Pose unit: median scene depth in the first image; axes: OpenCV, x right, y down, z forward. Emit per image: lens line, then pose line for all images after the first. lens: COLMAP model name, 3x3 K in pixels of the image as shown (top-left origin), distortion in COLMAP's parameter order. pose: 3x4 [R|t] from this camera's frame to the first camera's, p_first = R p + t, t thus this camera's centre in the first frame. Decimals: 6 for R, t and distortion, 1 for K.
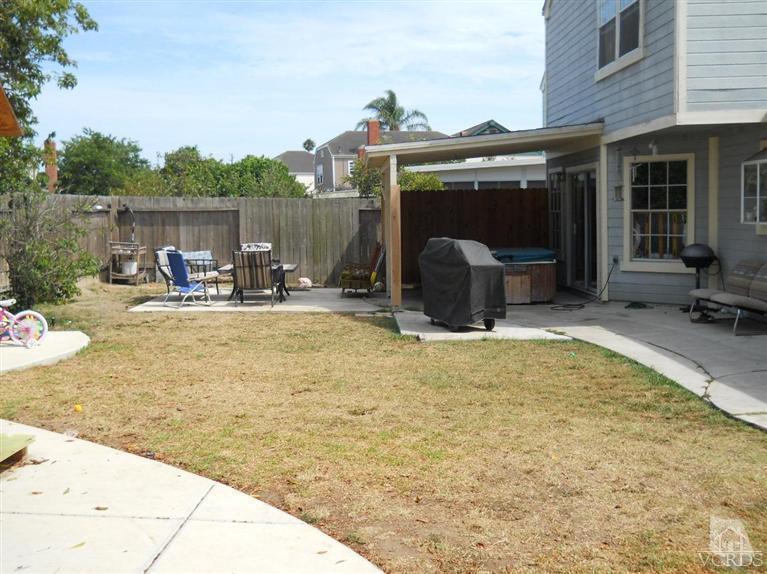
lens RADIAL K [[858.6, 0, 383.5], [0, 858.6, 287.0], [0, 0, 1]] dist [0.002187, -0.011268]
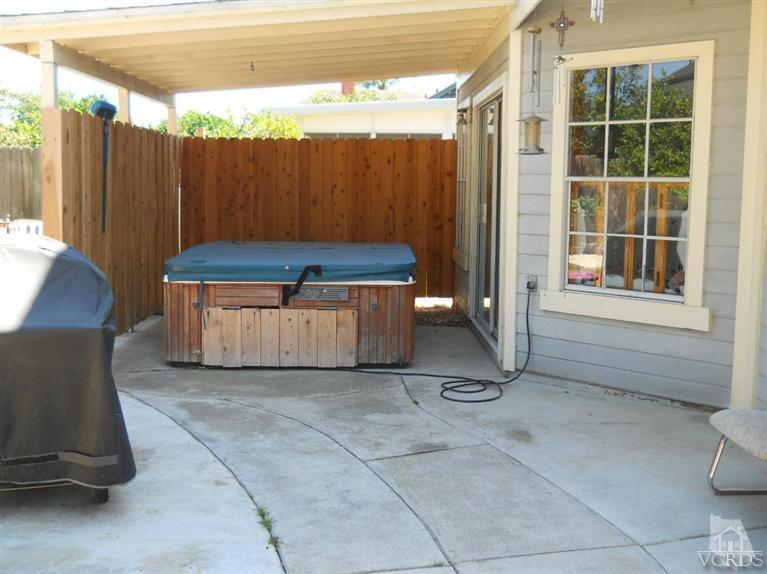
lens RADIAL K [[858.6, 0, 383.5], [0, 858.6, 287.0], [0, 0, 1]] dist [0.002187, -0.011268]
pose [[0.999419, 0.032034, -0.011655, 0.200445], [-0.031642, 0.998973, 0.032429, -0.043917], [0.012682, -0.032042, 0.999406, 0.550658]]
